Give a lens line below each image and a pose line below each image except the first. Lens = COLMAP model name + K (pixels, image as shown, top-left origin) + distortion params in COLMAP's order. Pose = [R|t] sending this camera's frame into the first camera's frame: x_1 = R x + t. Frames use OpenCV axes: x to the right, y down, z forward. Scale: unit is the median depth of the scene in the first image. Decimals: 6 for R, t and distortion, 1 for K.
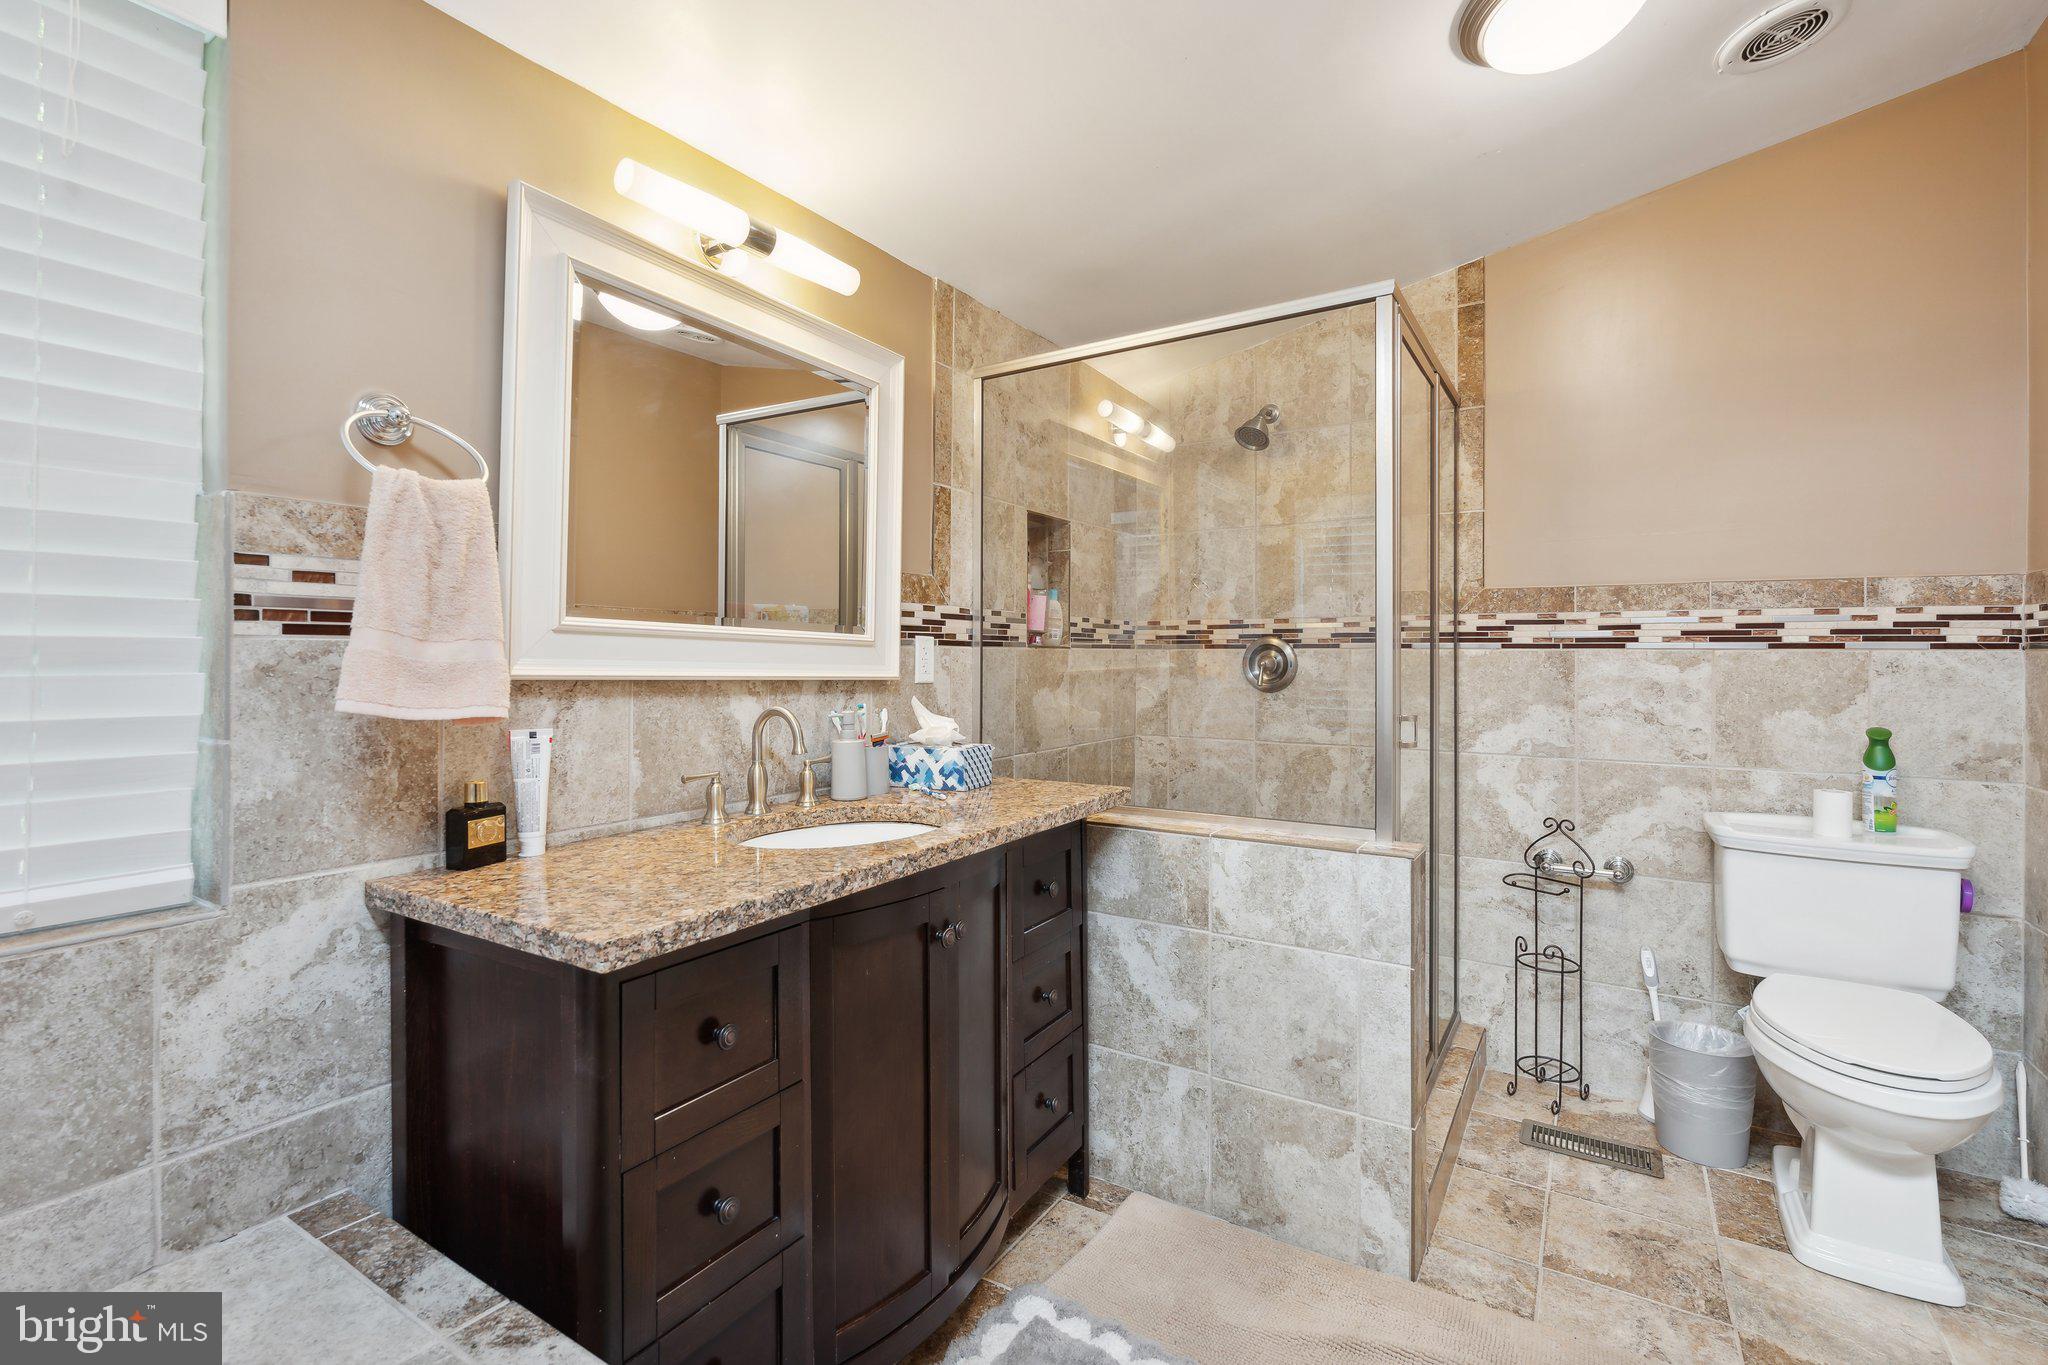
lens RADIAL K [[922.0, 0, 1020.7], [0, 922.0, 658.1], [0, 0, 1]] dist [0.000130, 0.000484]
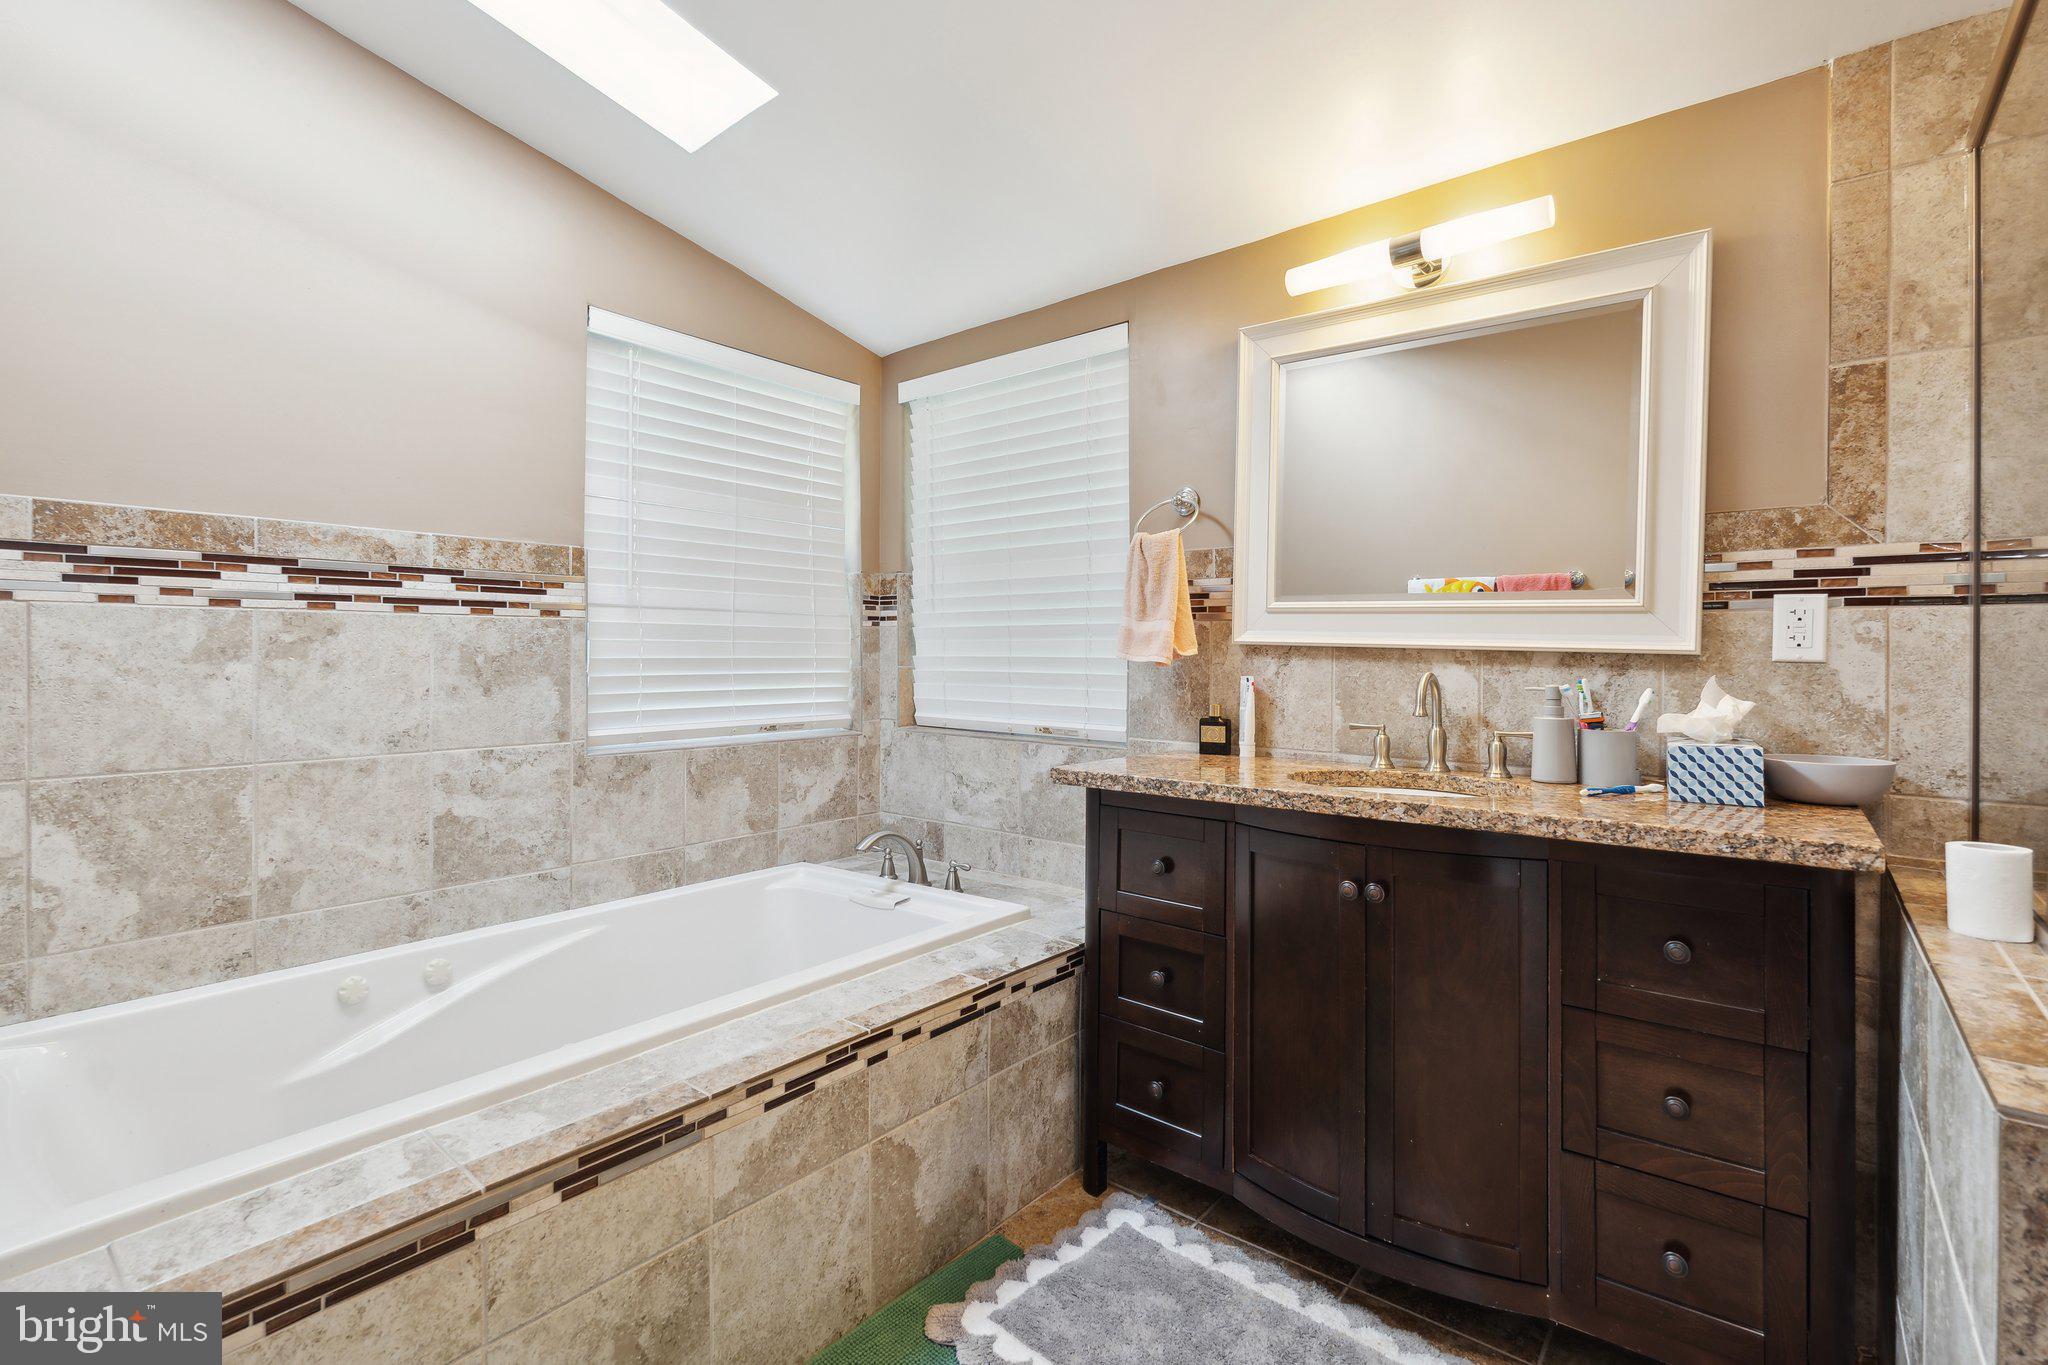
lens RADIAL K [[922.0, 0, 1020.7], [0, 922.0, 658.1], [0, 0, 1]] dist [0.000130, 0.000484]
pose [[-0.119966, 0.003586, -0.992772, 0.861811], [-0.009030, 0.999948, 0.004703, 0.034818], [0.992737, 0.009529, -0.119927, 0.655712]]
